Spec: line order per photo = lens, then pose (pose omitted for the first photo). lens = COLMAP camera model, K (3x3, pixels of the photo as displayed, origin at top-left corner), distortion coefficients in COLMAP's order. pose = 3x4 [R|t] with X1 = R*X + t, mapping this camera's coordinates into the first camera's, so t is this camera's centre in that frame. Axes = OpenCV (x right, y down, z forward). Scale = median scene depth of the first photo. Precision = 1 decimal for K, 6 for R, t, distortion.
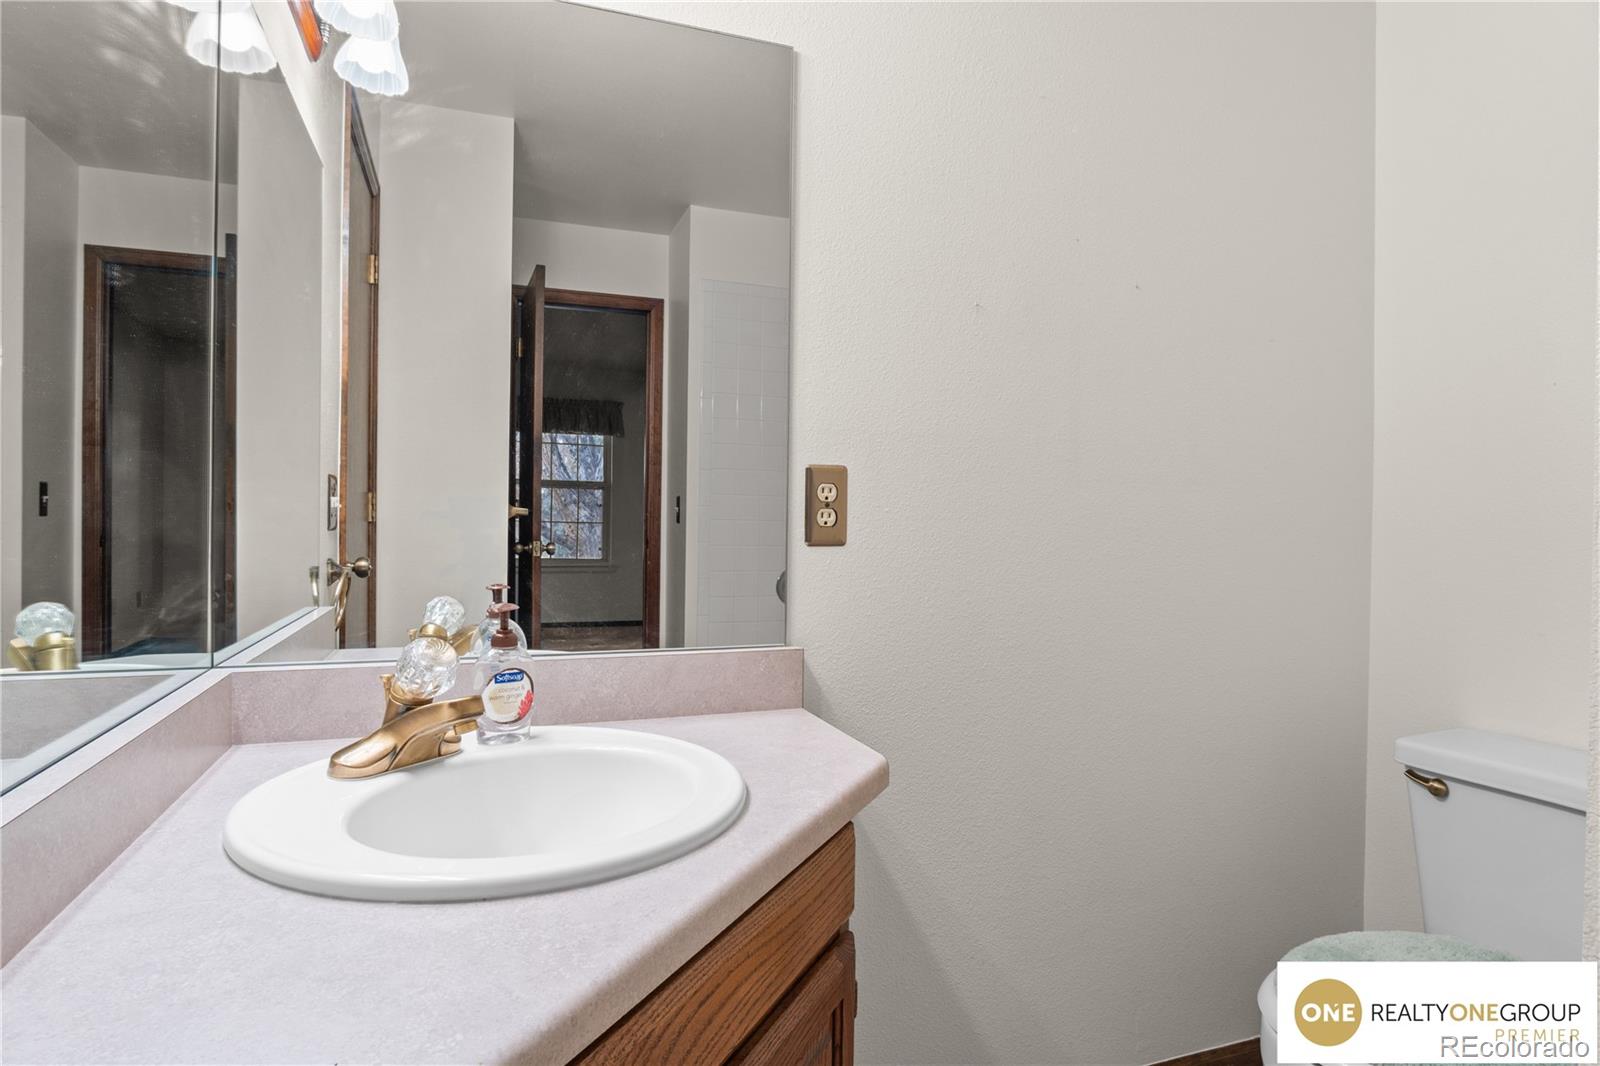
lens RADIAL K [[873.8, 0, 798.5], [0, 873.8, 523.4], [0, 0, 1]] dist [-0.029044, 0.001084]
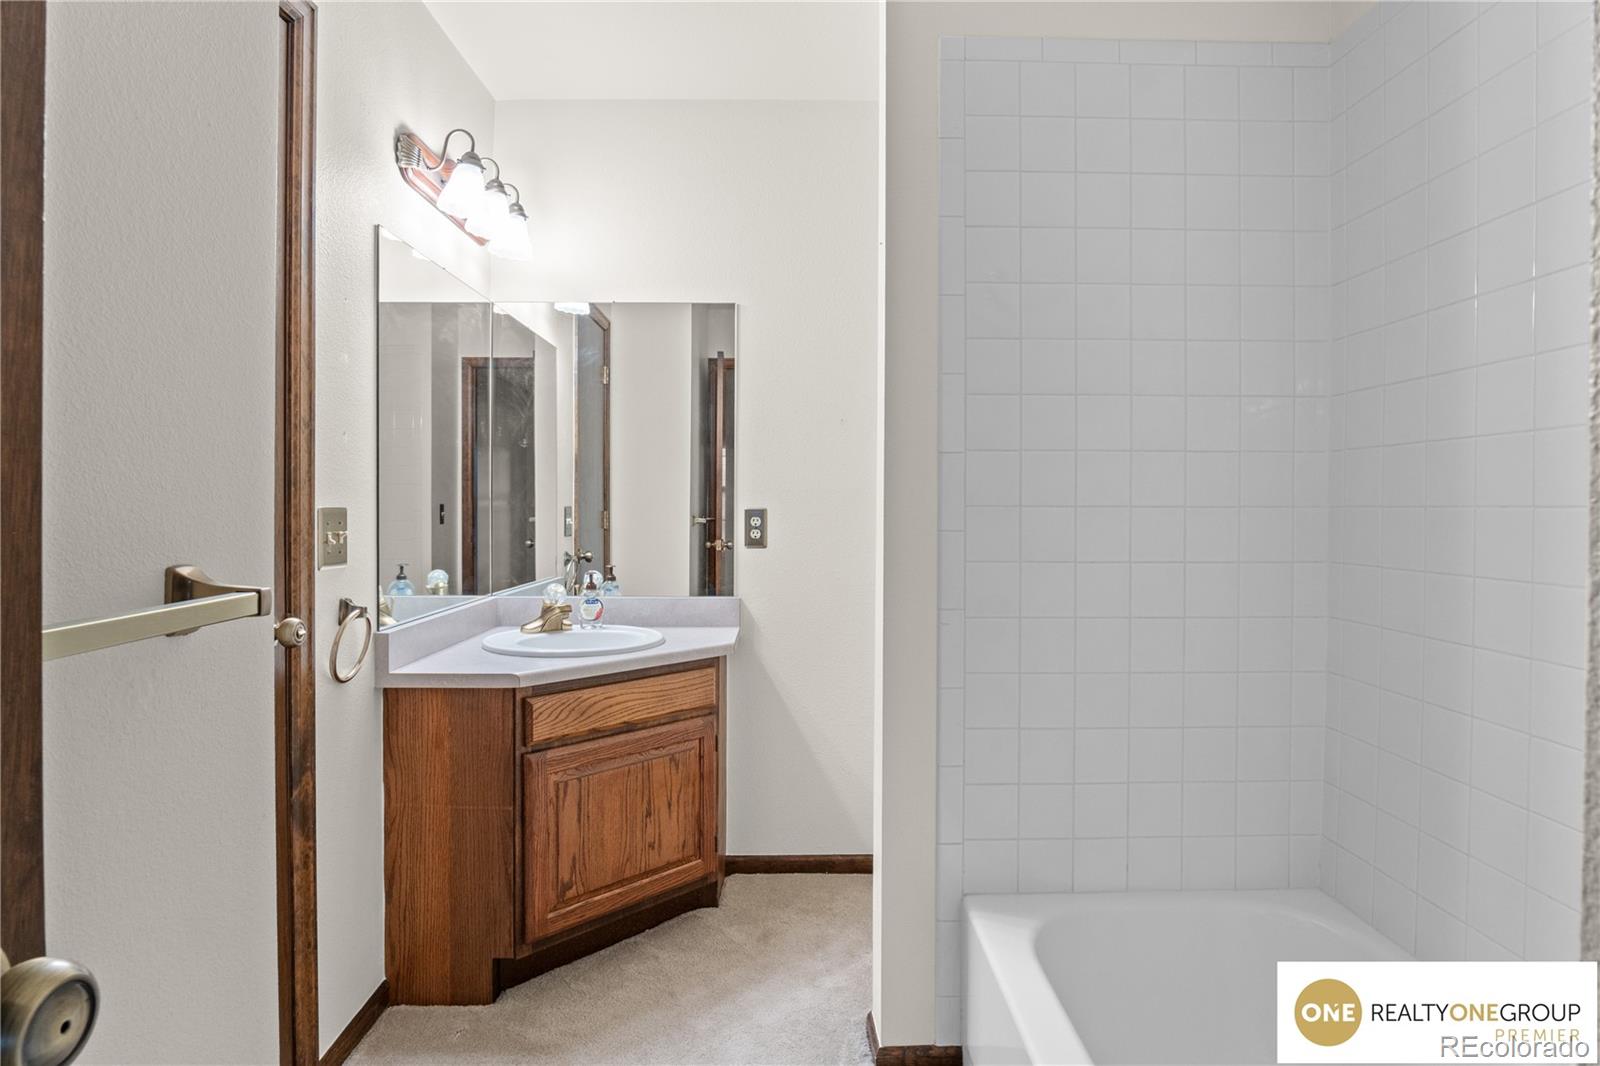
lens RADIAL K [[880.1, 0, 805.2], [0, 880.1, 506.4], [0, 0, 1]] dist [-0.029358, 0.001557]
pose [[0.943883, -0.010755, -0.330105, 0.813999], [0.008504, 0.999930, -0.008264, -0.052915], [0.330170, 0.004993, 0.943908, -0.882767]]
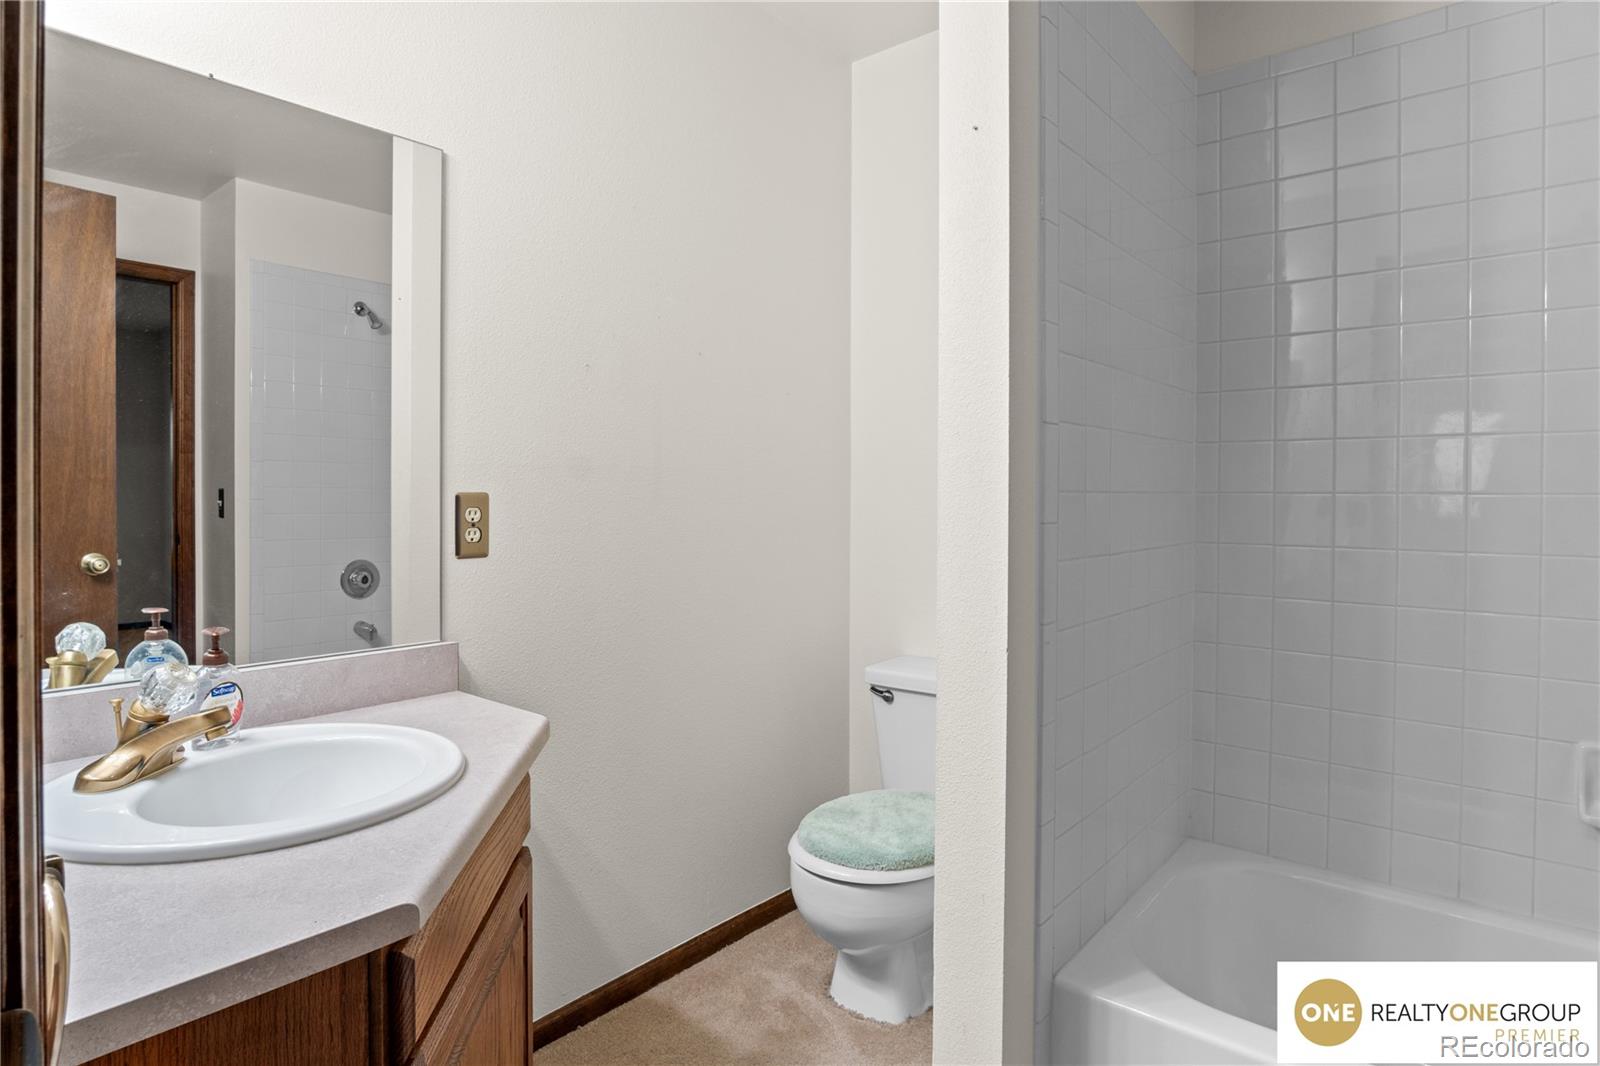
lens RADIAL K [[880.1, 0, 805.2], [0, 880.1, 506.4], [0, 0, 1]] dist [-0.029358, 0.001557]
pose [[0.864537, -0.014758, 0.502352, -0.183358], [0.007721, 0.999841, 0.016087, -0.063594], [-0.502509, -0.010029, 0.864514, -0.304594]]
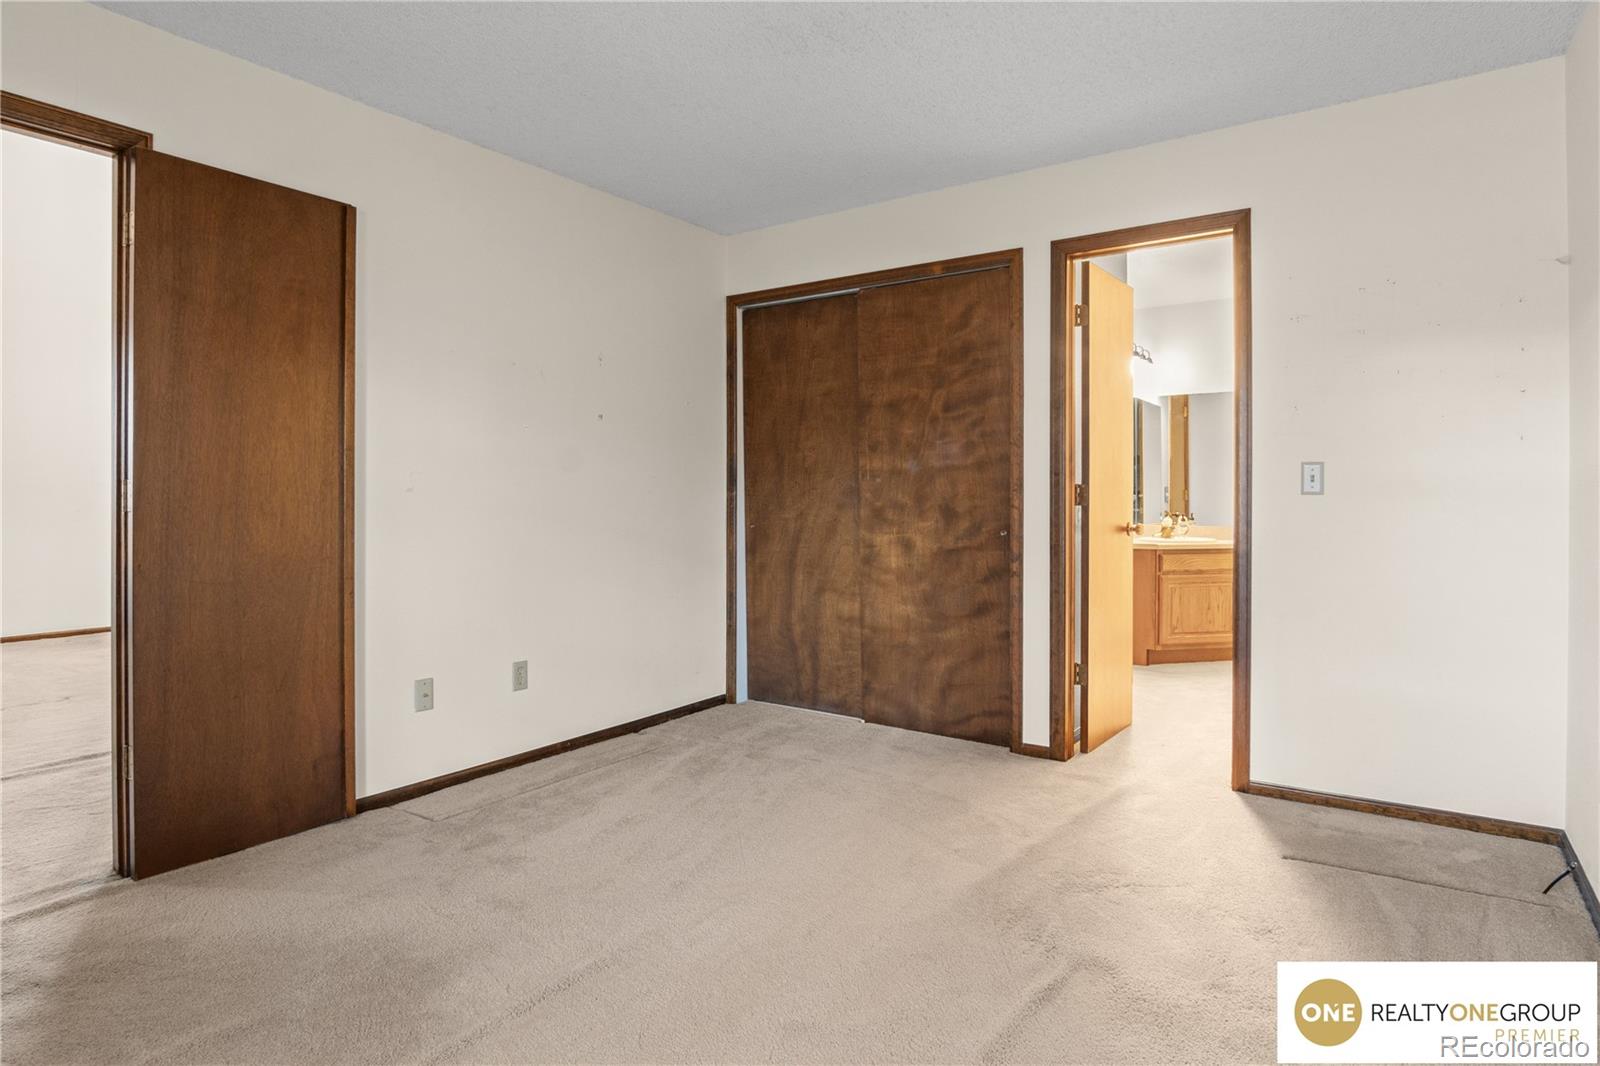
lens RADIAL K [[880.1, 0, 805.2], [0, 880.1, 506.4], [0, 0, 1]] dist [-0.029358, 0.001557]
pose [[0.573782, -0.009201, -0.818957, 2.241068], [0.009884, 0.999942, -0.004310, 0.034943], [0.818949, -0.005621, 0.573839, -3.286070]]
